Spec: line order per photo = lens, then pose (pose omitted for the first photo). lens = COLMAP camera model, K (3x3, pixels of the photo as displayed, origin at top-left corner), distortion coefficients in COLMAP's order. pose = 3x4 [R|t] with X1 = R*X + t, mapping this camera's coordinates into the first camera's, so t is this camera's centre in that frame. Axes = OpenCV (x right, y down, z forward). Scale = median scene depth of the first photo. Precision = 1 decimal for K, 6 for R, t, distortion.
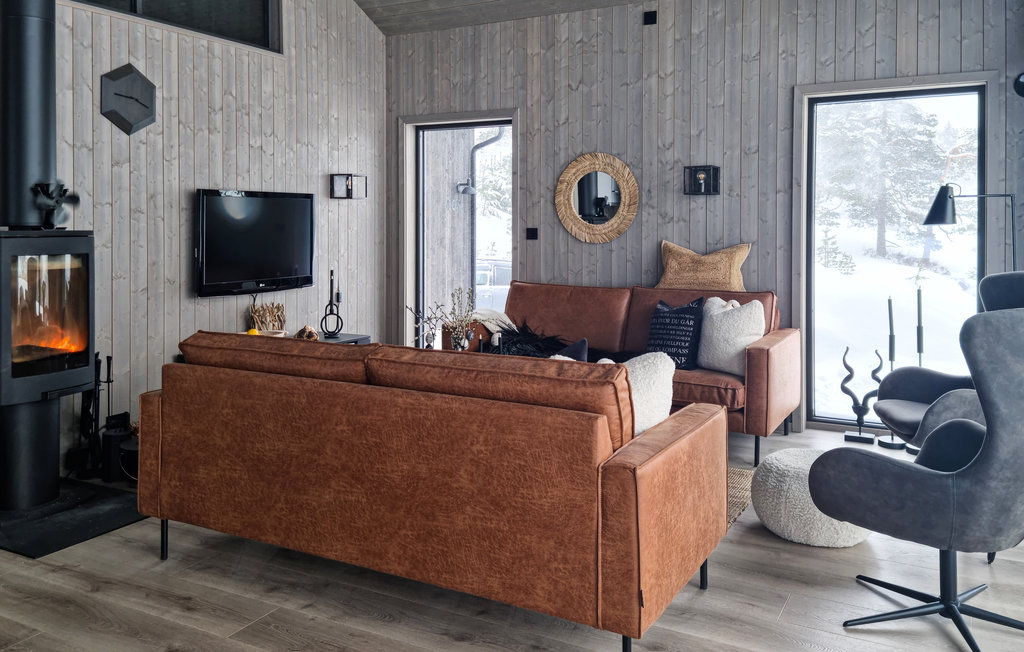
lens RADIAL K [[864.0, 0, 511.7], [0, 864.0, 239.0], [0, 0, 1]] dist [0.068360, -0.009253]
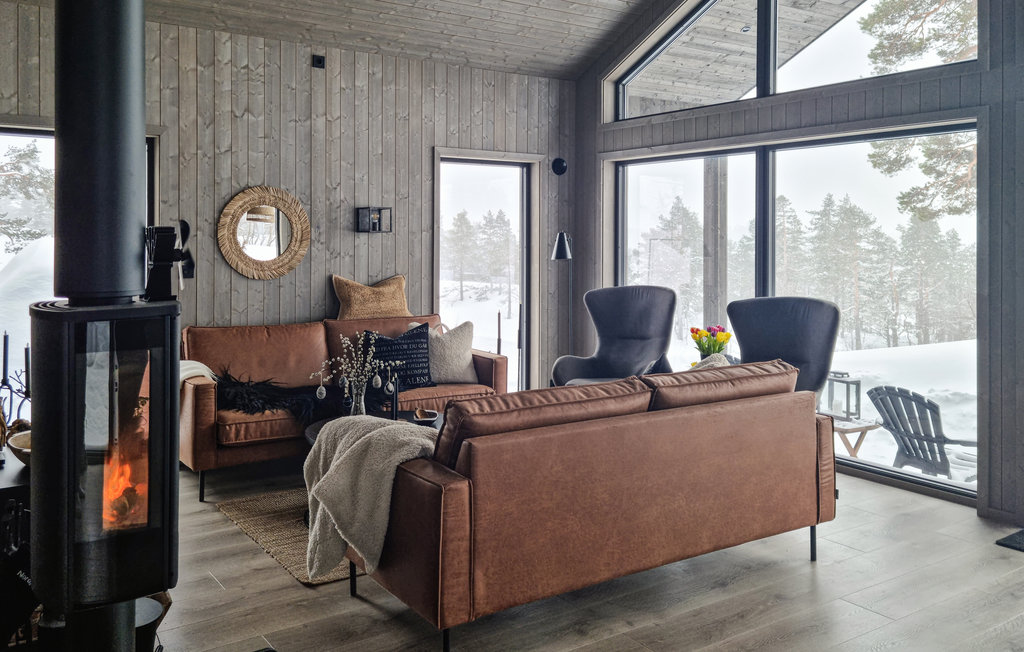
lens RADIAL K [[864.0, 0, 511.7], [0, 864.0, 239.0], [0, 0, 1]] dist [0.068360, -0.009253]
pose [[0.437036, 0.002052, 0.899442, -0.685735], [0.012632, 0.999885, -0.008419, -0.030251], [-0.899355, 0.015042, 0.436960, 0.343327]]
